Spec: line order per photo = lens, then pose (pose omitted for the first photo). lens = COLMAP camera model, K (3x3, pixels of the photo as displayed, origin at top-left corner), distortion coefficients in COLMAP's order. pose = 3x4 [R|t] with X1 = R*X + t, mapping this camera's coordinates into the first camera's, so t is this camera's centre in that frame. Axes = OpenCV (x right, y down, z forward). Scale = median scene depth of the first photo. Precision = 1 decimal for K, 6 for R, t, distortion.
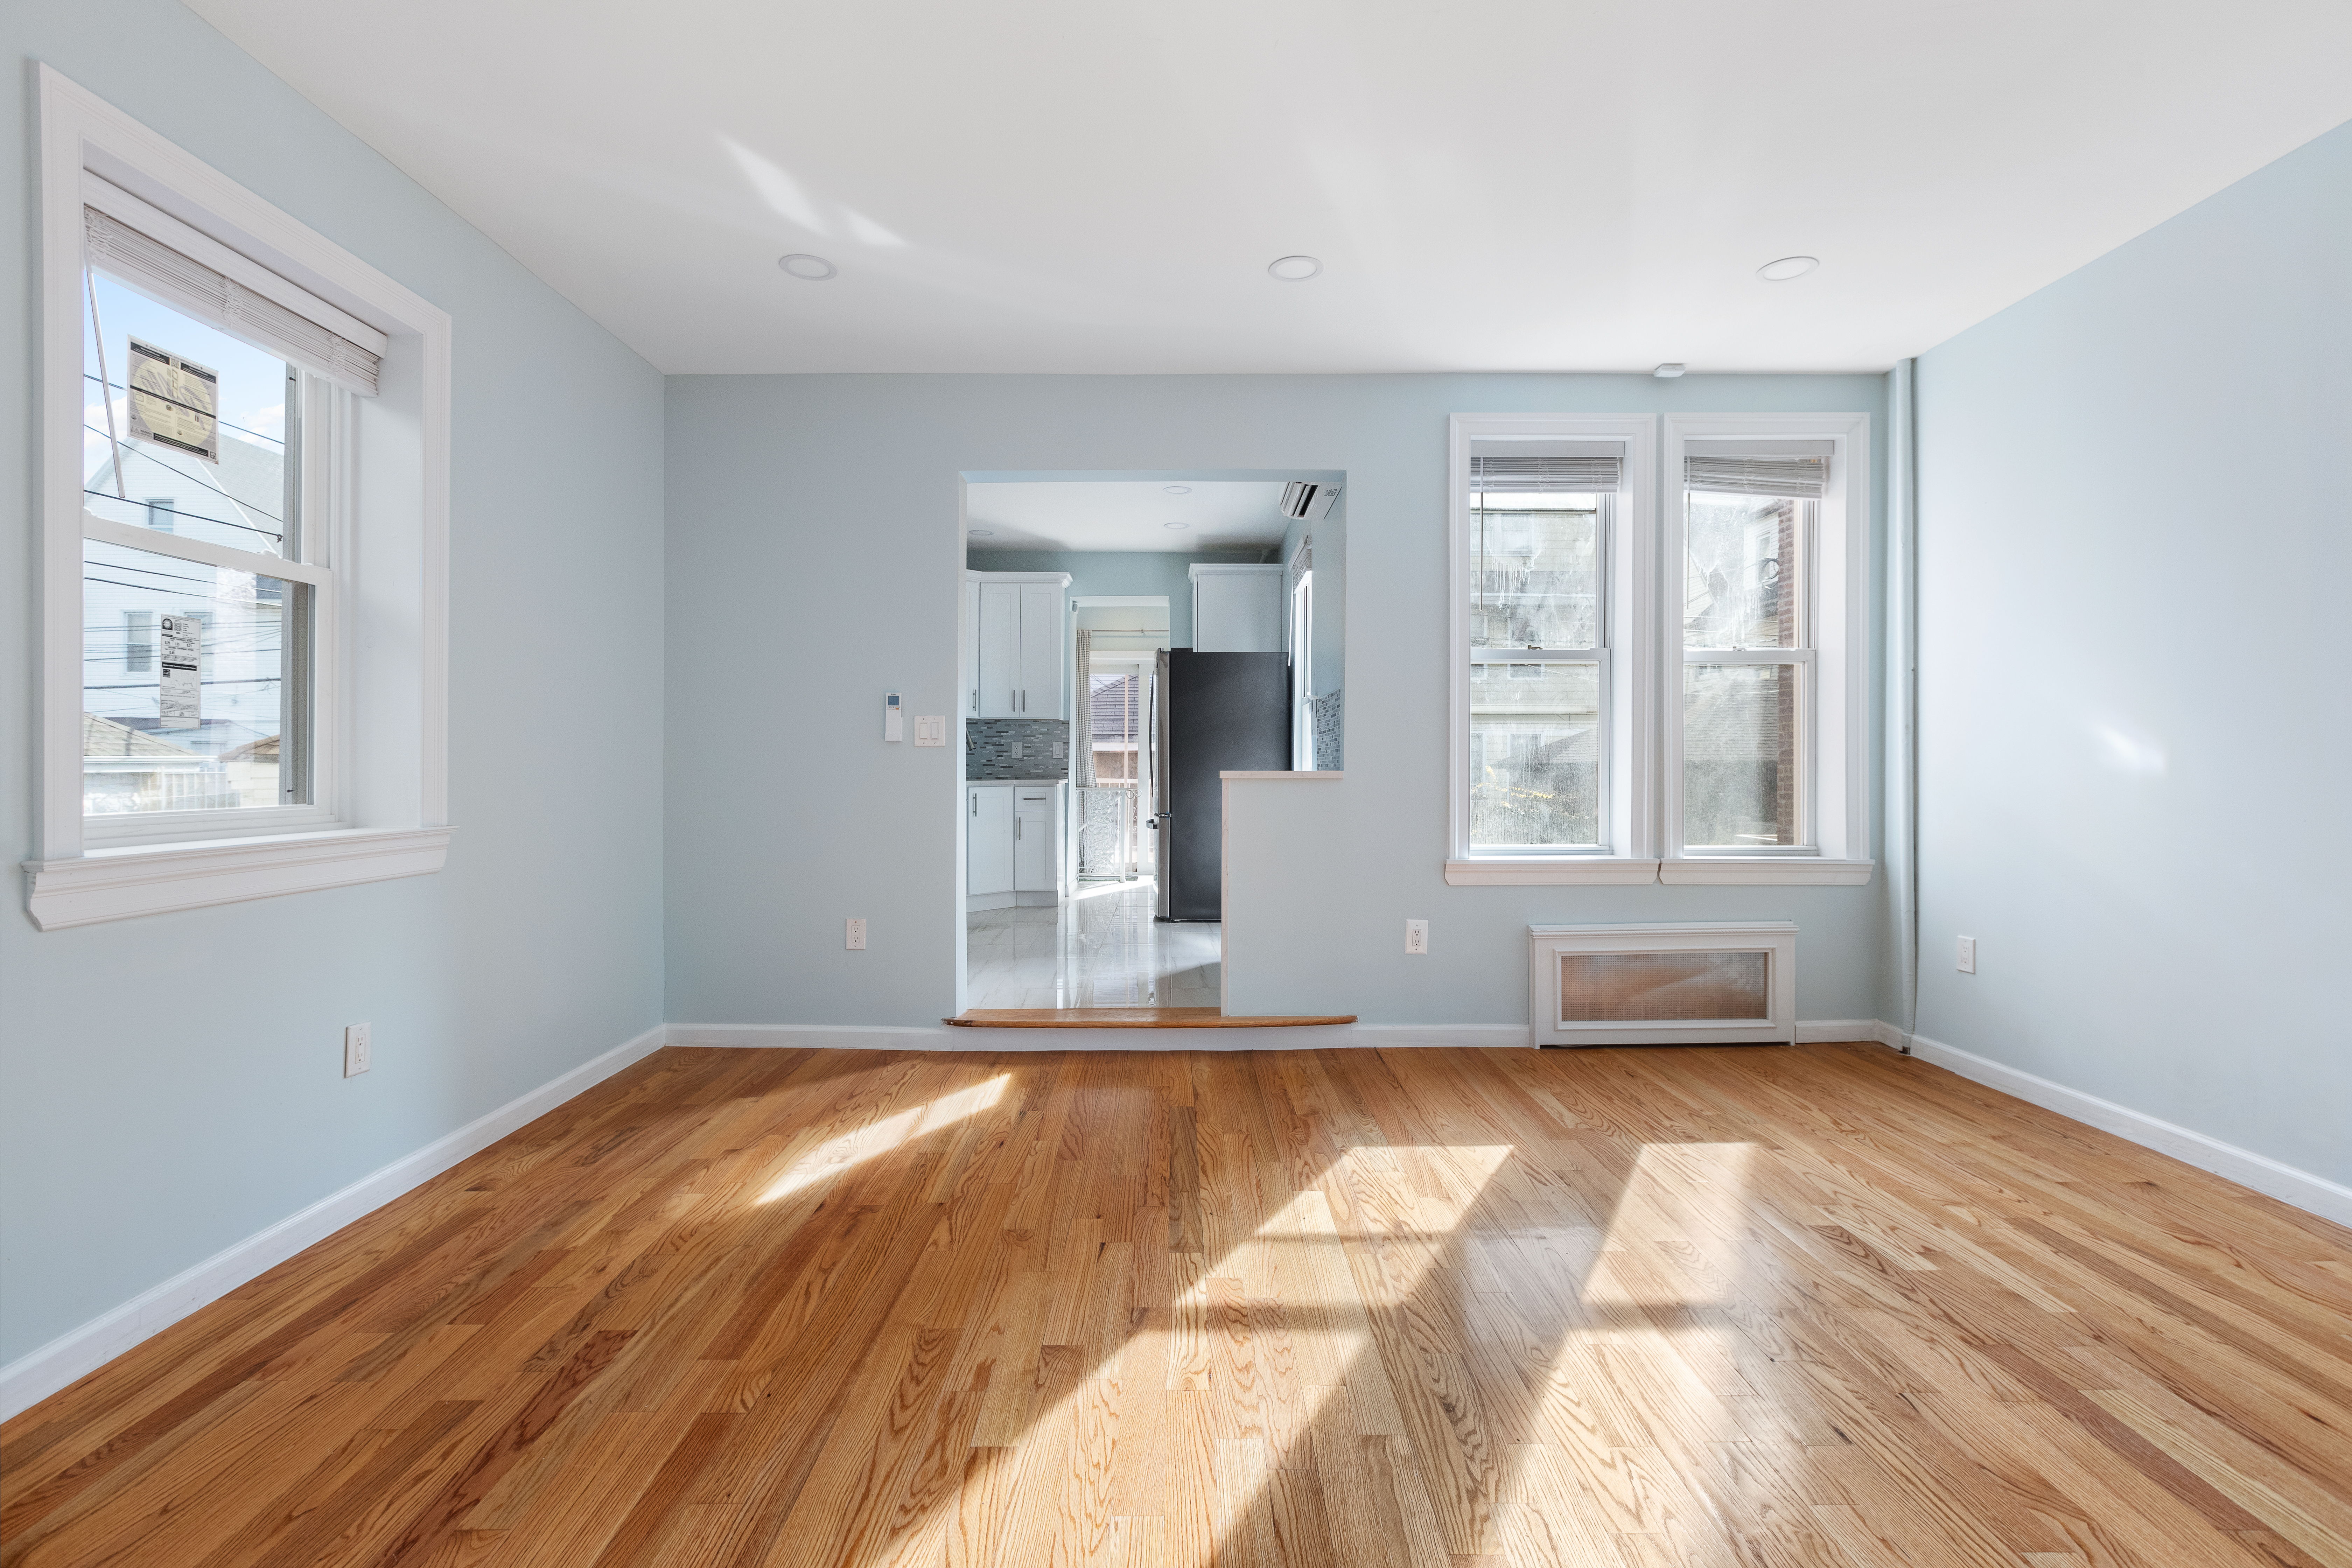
lens RADIAL K [[1063.3, 0, 1176.1], [0, 1063.3, 773.0], [0, 0, 1]] dist [0.000328, 0.000015]
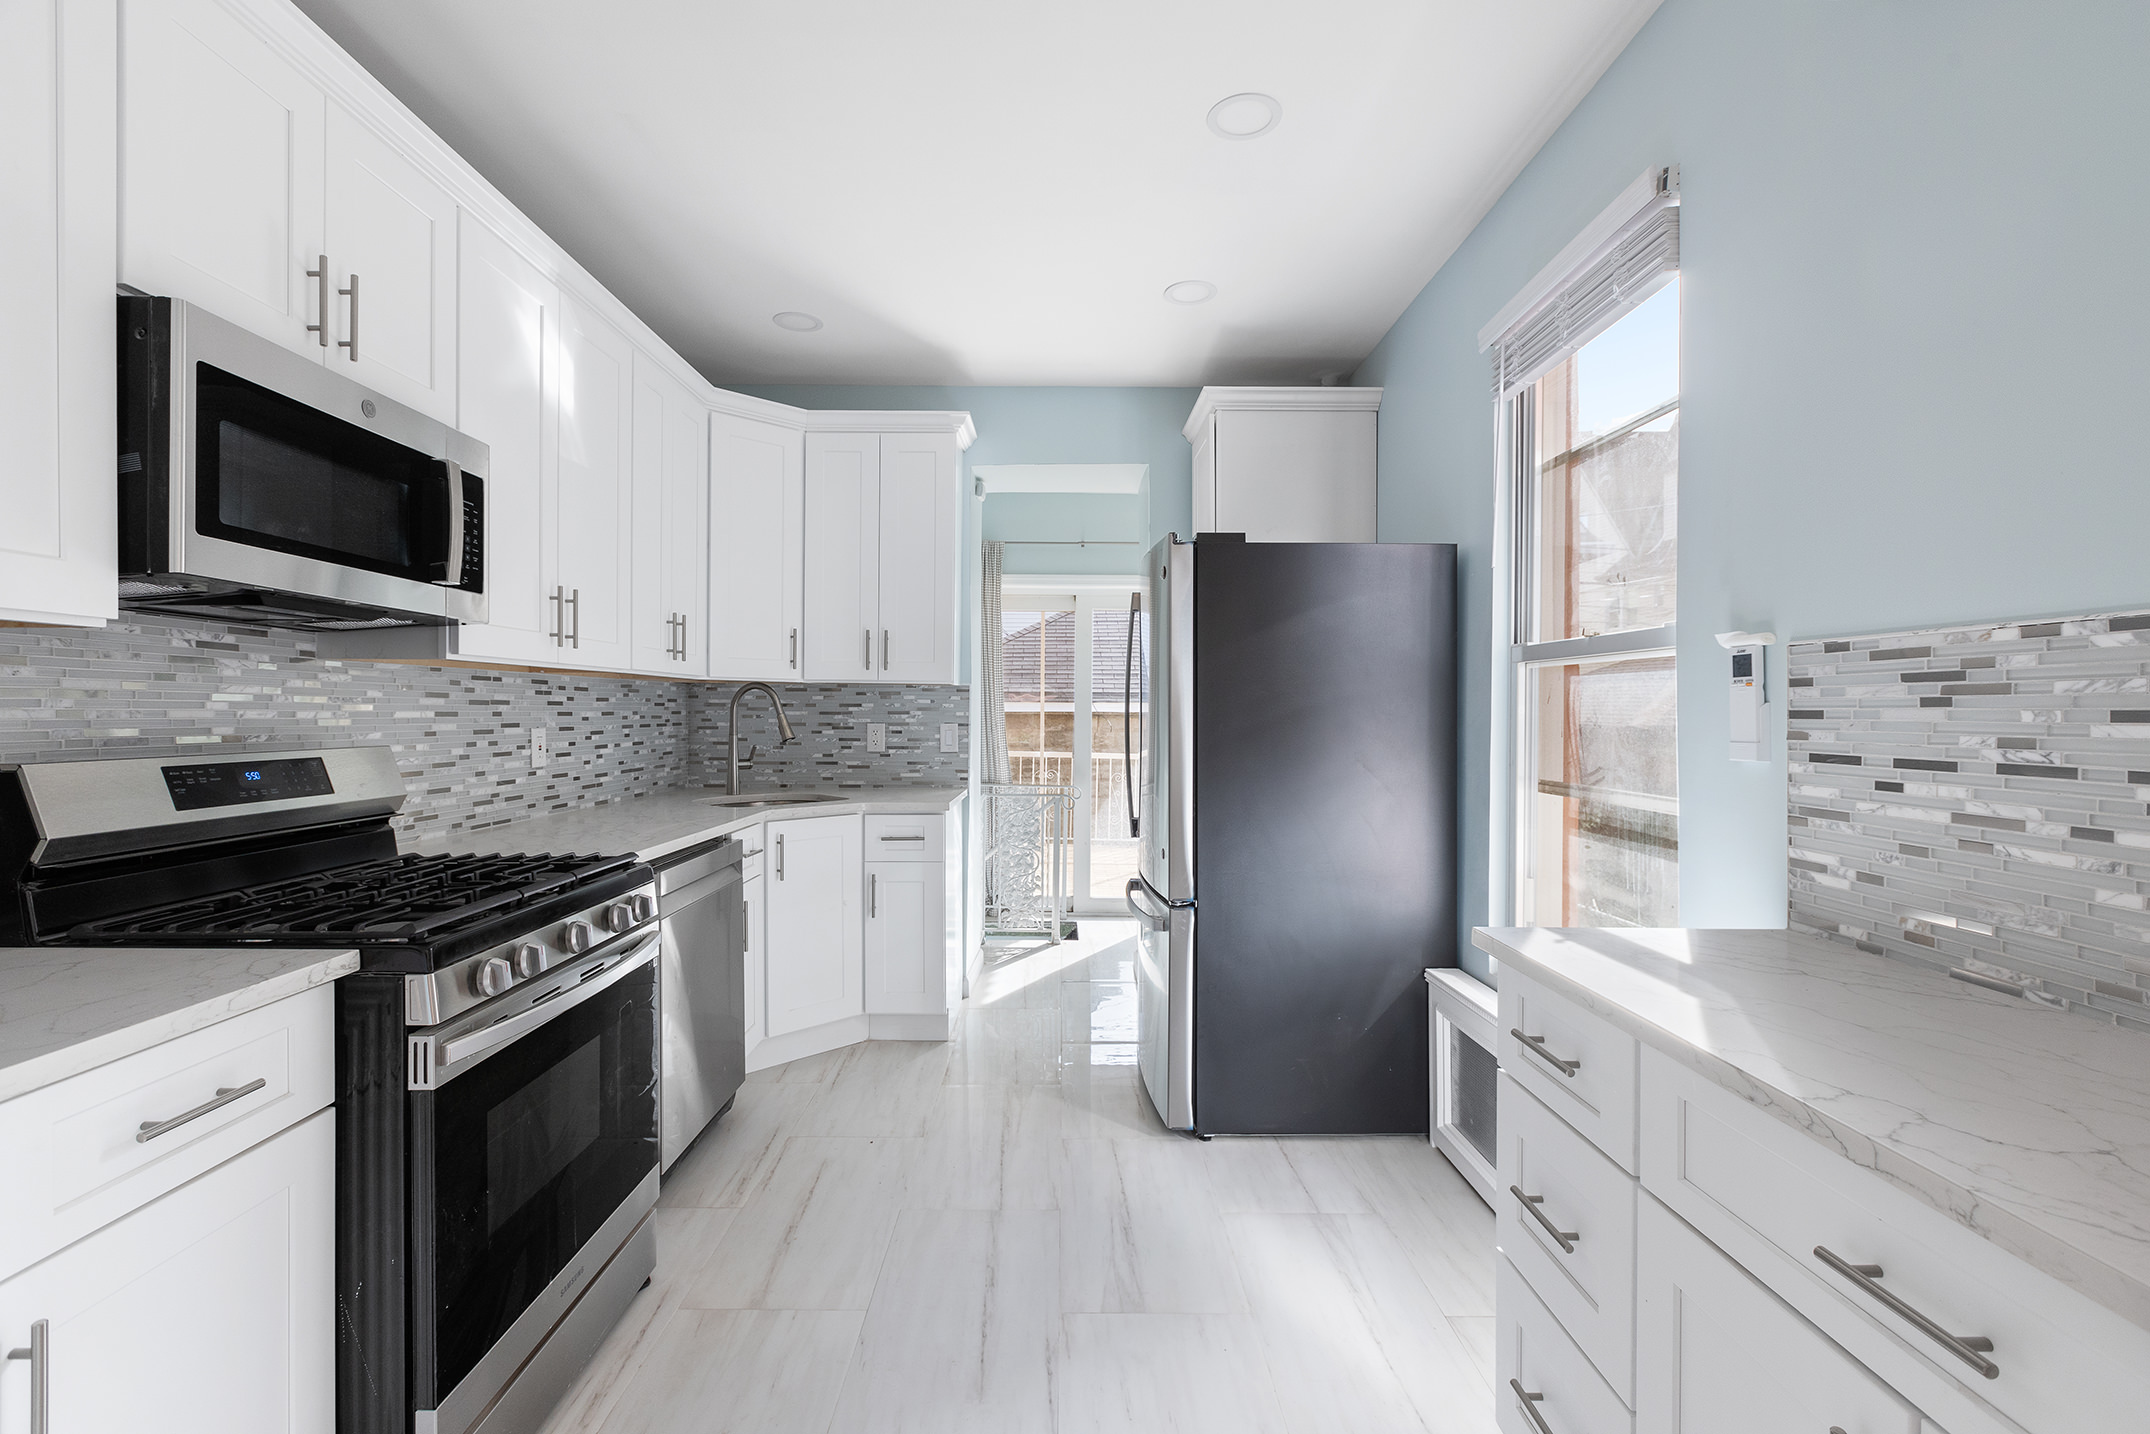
lens RADIAL K [[972.0, 0, 1076.4], [0, 972.0, 714.4], [0, 0, 1]] dist [0.000328, 0.000015]
pose [[0.999979, 0.000122, 0.006402, -0.047603], [-0.000104, 0.999996, -0.002801, -0.032743], [-0.006402, 0.002800, 0.999976, 0.488381]]
